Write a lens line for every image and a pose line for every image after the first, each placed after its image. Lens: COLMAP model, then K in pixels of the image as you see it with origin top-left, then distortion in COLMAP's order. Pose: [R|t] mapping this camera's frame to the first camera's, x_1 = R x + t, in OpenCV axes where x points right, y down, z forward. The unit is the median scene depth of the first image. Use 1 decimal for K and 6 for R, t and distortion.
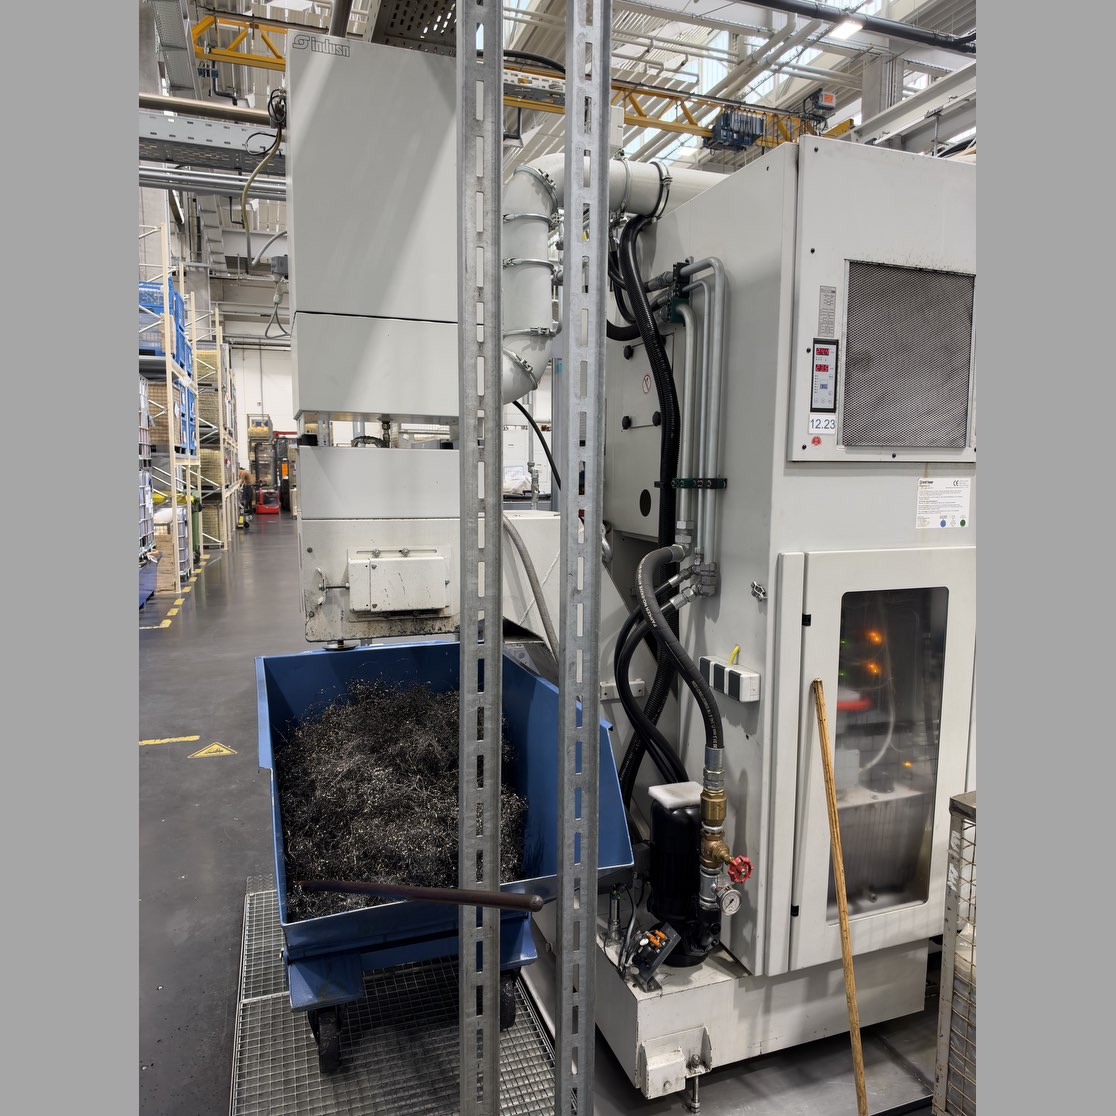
lens RADIAL K [[821.8, 0, 569.0], [0, 821.8, 548.3], [0, 0, 1]] dist [0.026915, -0.038221]
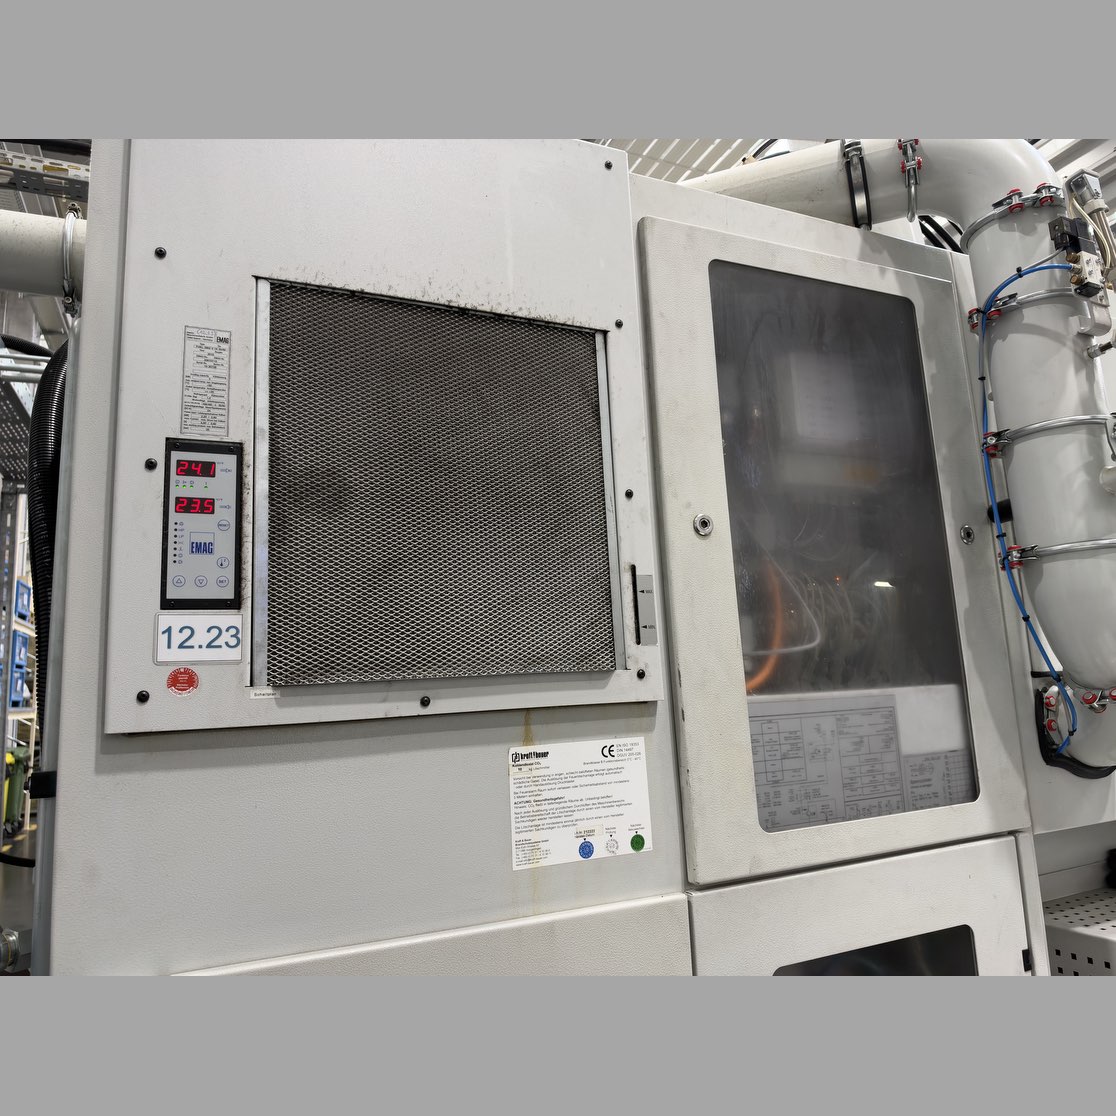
lens RADIAL K [[821.8, 0, 548.8], [0, 821.8, 554.7], [0, 0, 1]] dist [0.026915, -0.038221]
pose [[0.997104, -0.050701, 0.056681, 0.456954], [0.064287, 0.960131, -0.272060, -0.068276], [-0.040628, 0.274916, 0.960610, 0.591163]]
